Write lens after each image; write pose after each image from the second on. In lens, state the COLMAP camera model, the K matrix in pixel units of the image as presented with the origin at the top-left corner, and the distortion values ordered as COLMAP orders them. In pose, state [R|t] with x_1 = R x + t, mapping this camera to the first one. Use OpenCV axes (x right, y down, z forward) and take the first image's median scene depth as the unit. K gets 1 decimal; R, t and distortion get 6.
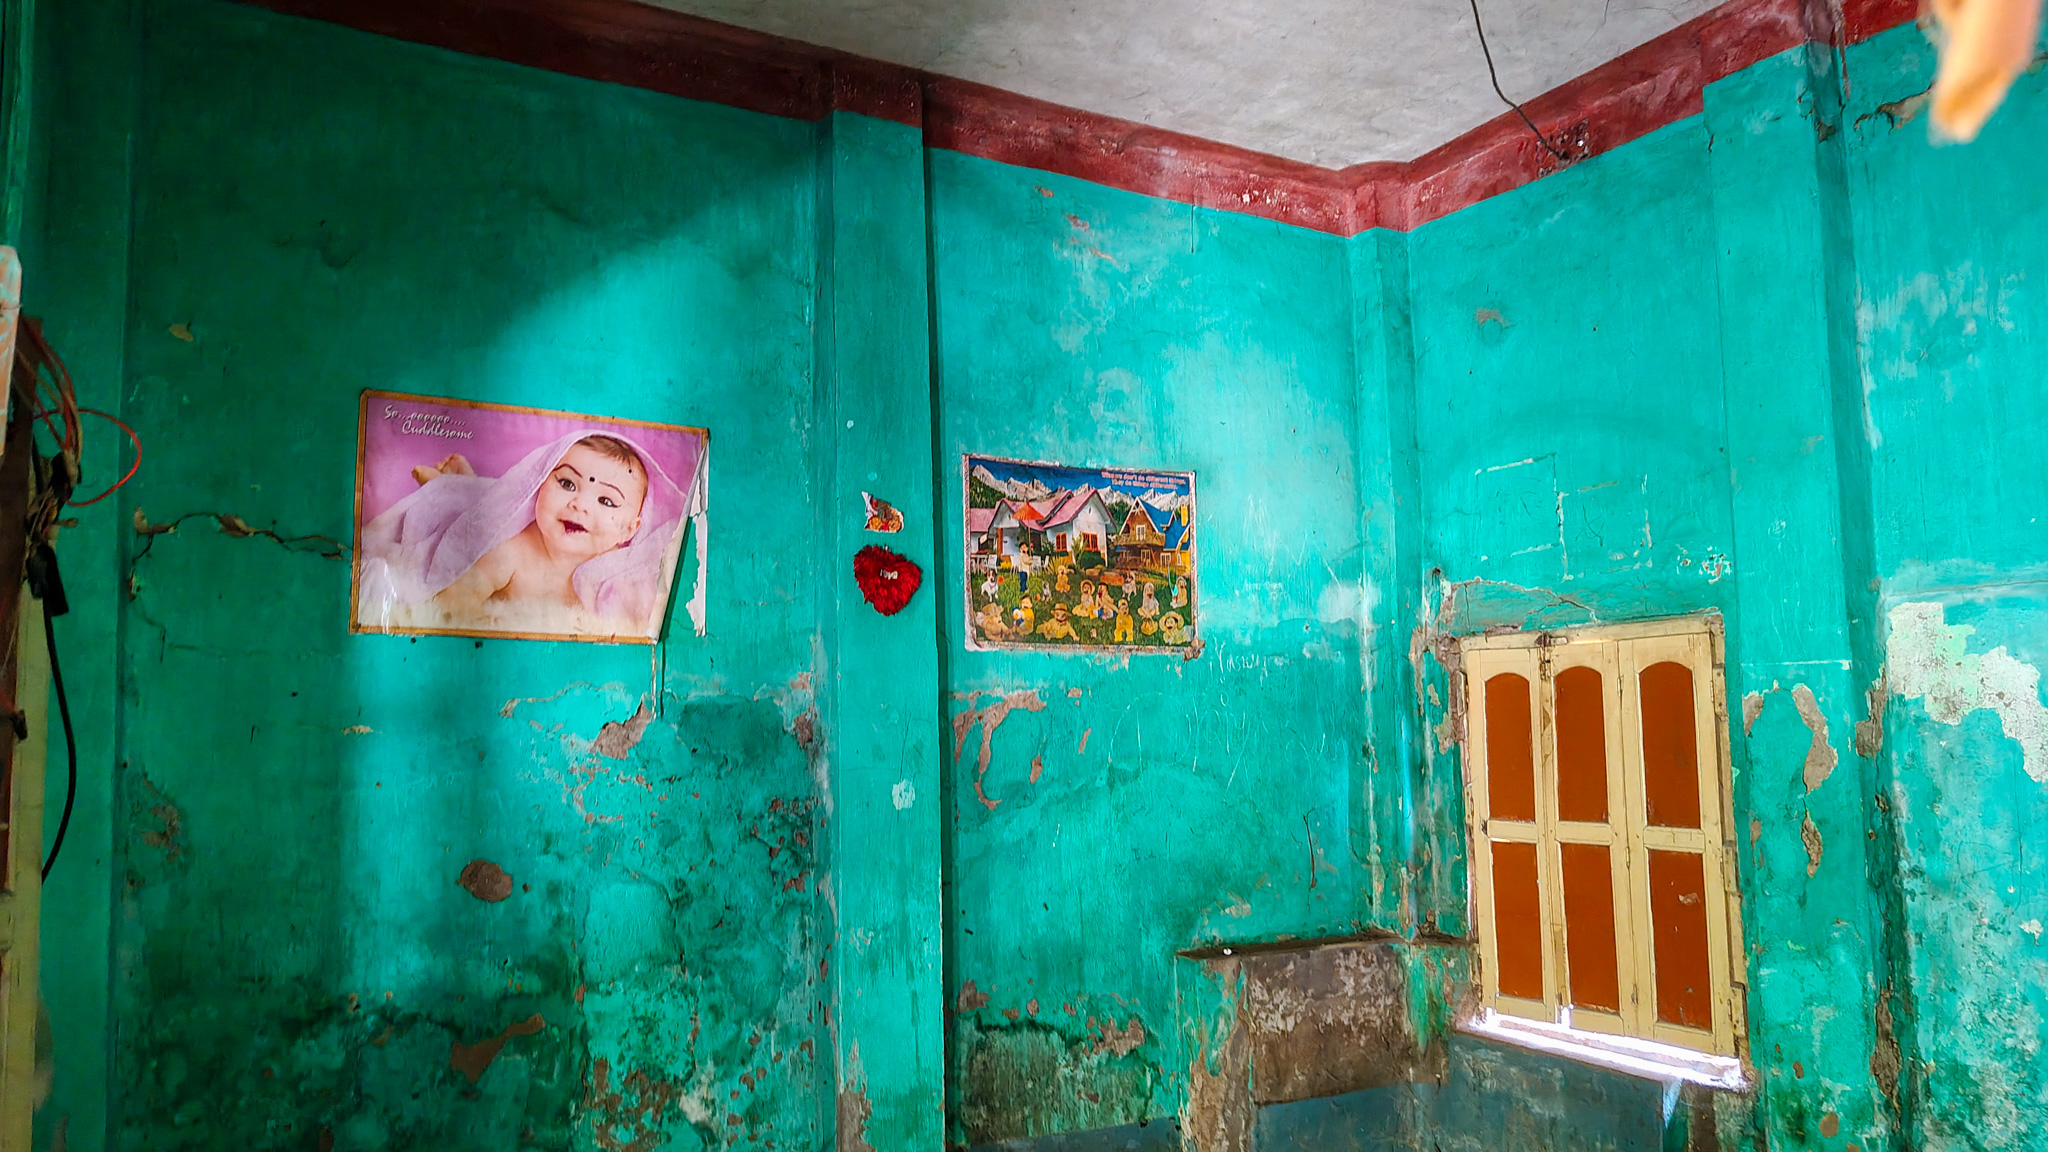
lens RADIAL K [[1467.6, 0, 1018.4], [0, 1467.6, 590.3], [0, 0, 1]] dist [0.019508, -0.020105]
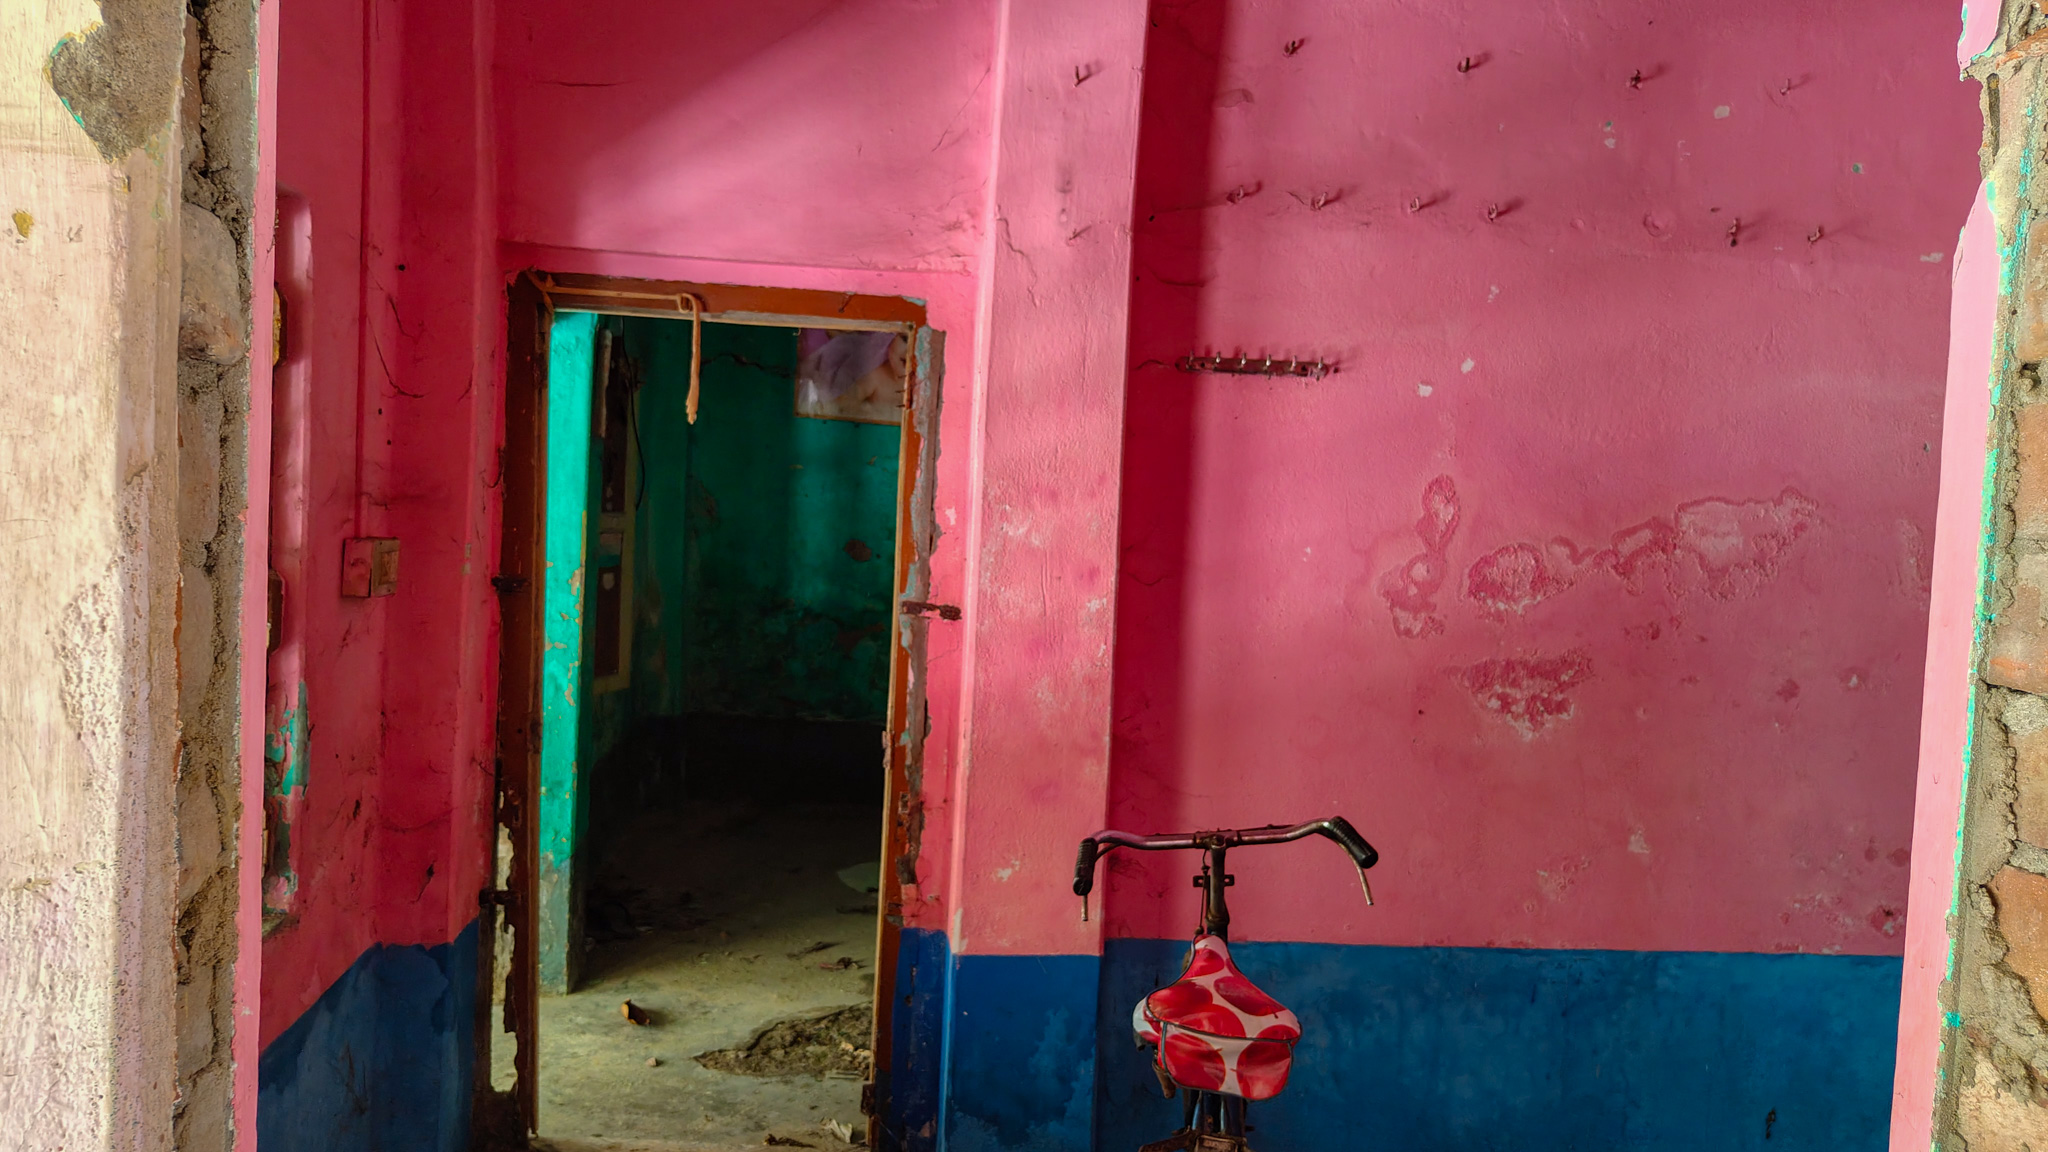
lens RADIAL K [[1467.6, 0, 1018.4], [0, 1467.6, 586.8], [0, 0, 1]] dist [0.019508, -0.020105]
pose [[0.915124, 0.091010, -0.392766, 0.579618], [-0.031187, 0.987249, 0.156096, -0.059470], [0.401964, -0.130598, 0.906294, -0.645182]]
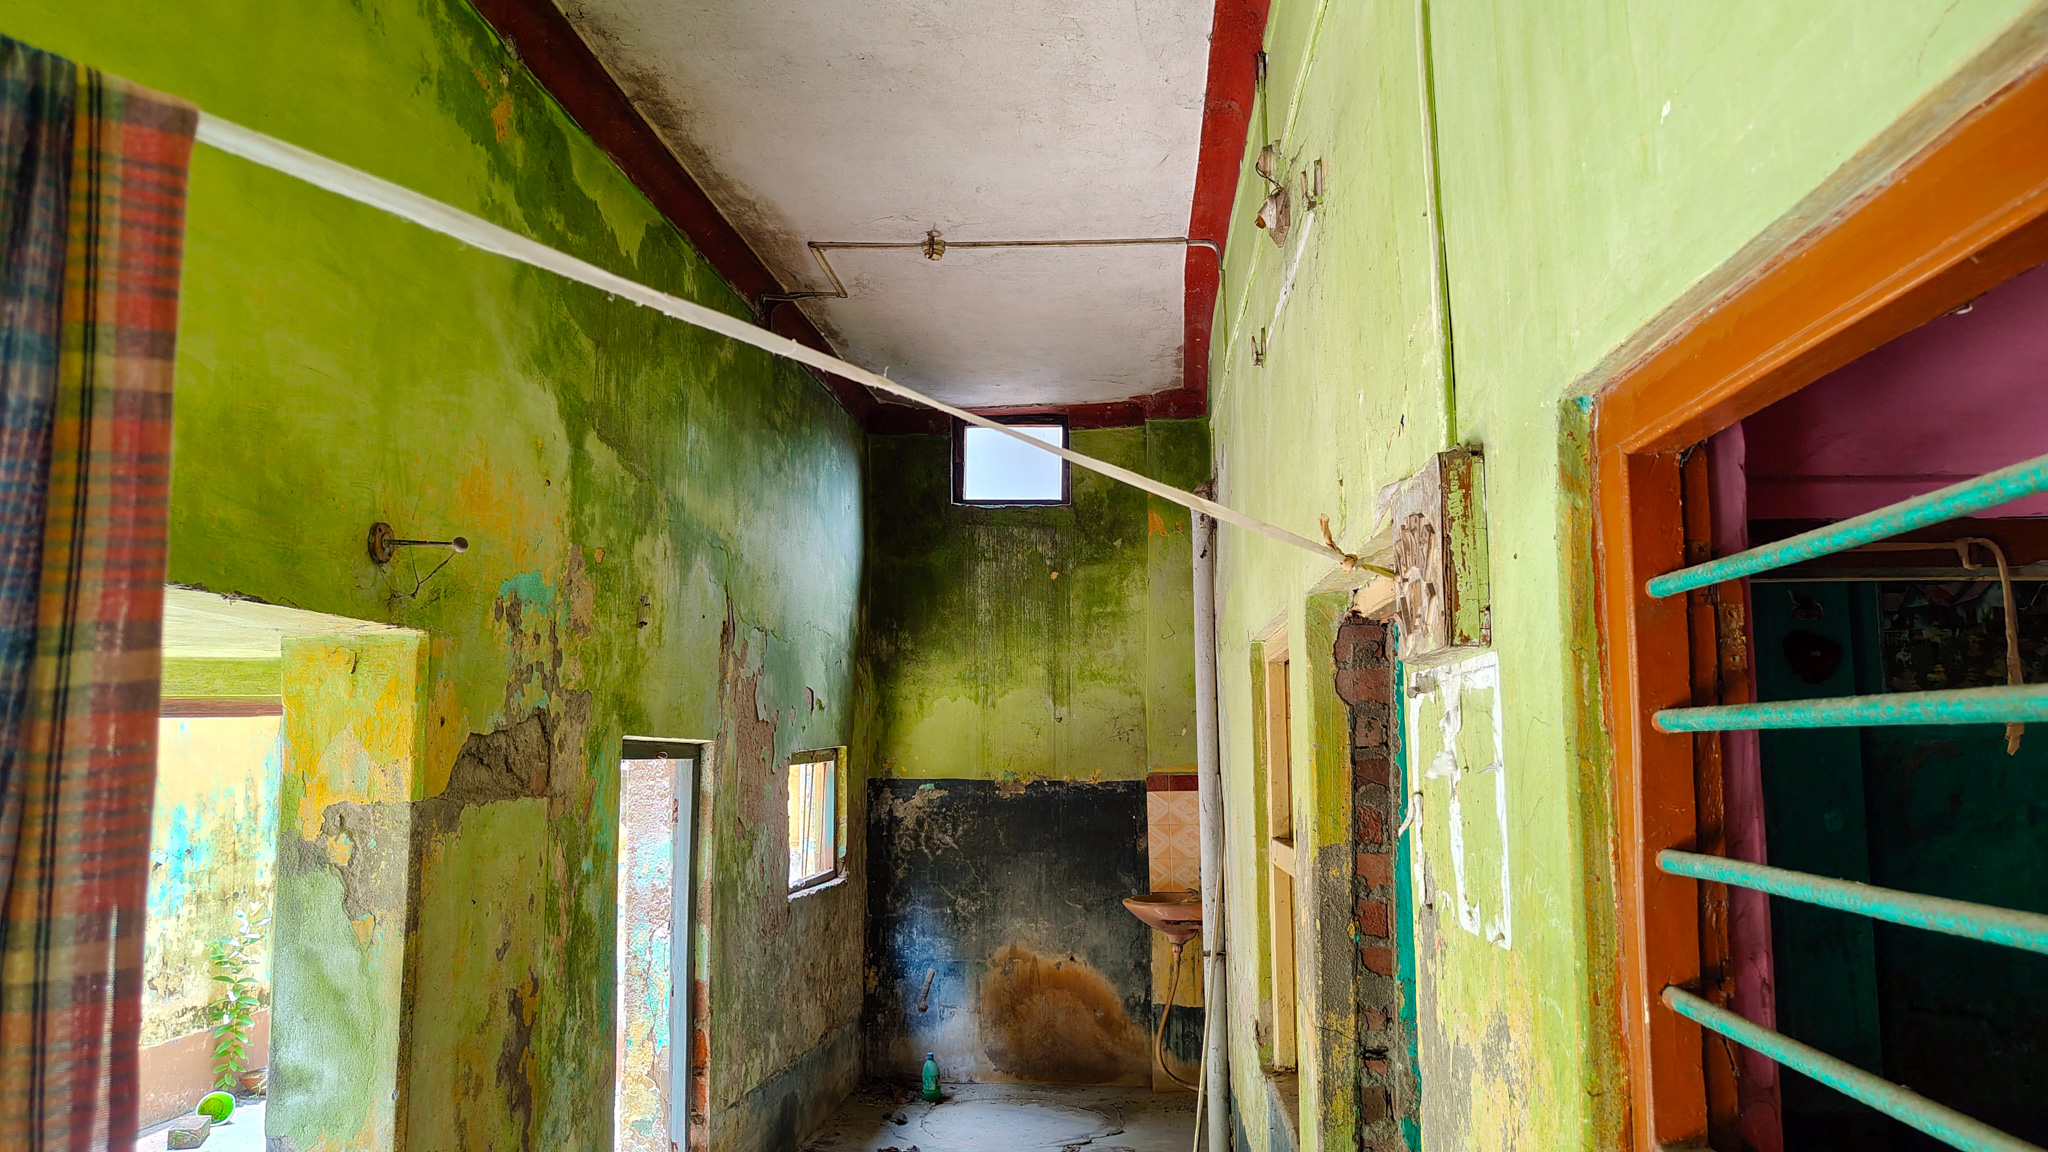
lens RADIAL K [[1467.6, 0, 1043.3], [0, 1467.6, 582.8], [0, 0, 1]] dist [0.019508, -0.020105]
pose [[0.843401, -0.047239, -0.535204, 0.044442], [0.039273, 0.998883, -0.026278, -0.072175], [0.535848, 0.001144, 0.844314, -0.529857]]
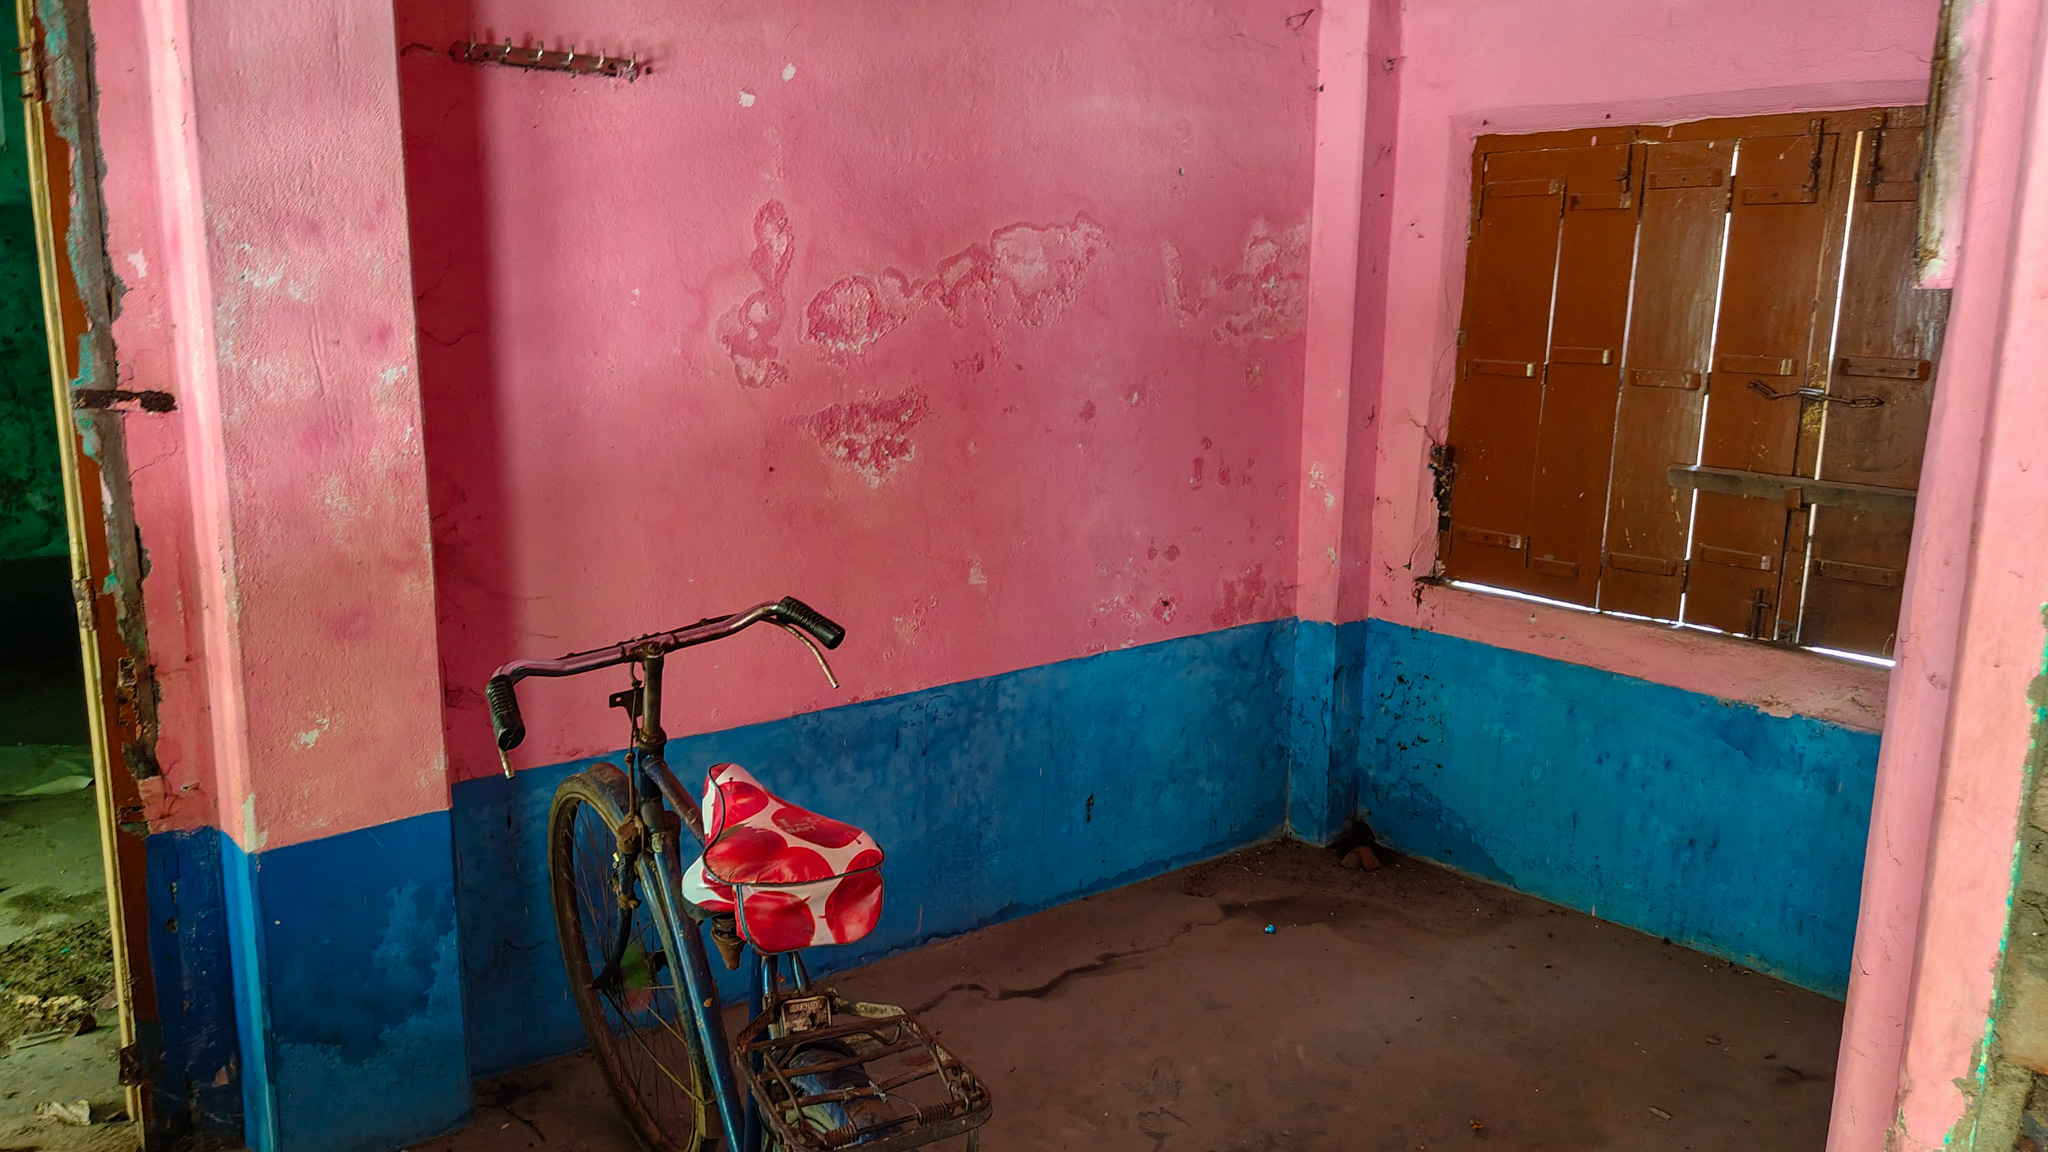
lens RADIAL K [[1467.6, 0, 1034.1], [0, 1467.6, 579.6], [0, 0, 1]] dist [0.019508, -0.020105]
pose [[0.977597, -0.003376, 0.210459, 0.431255], [-0.058102, 0.956696, 0.285233, -0.034273], [-0.202308, -0.291071, 0.935066, -0.554684]]
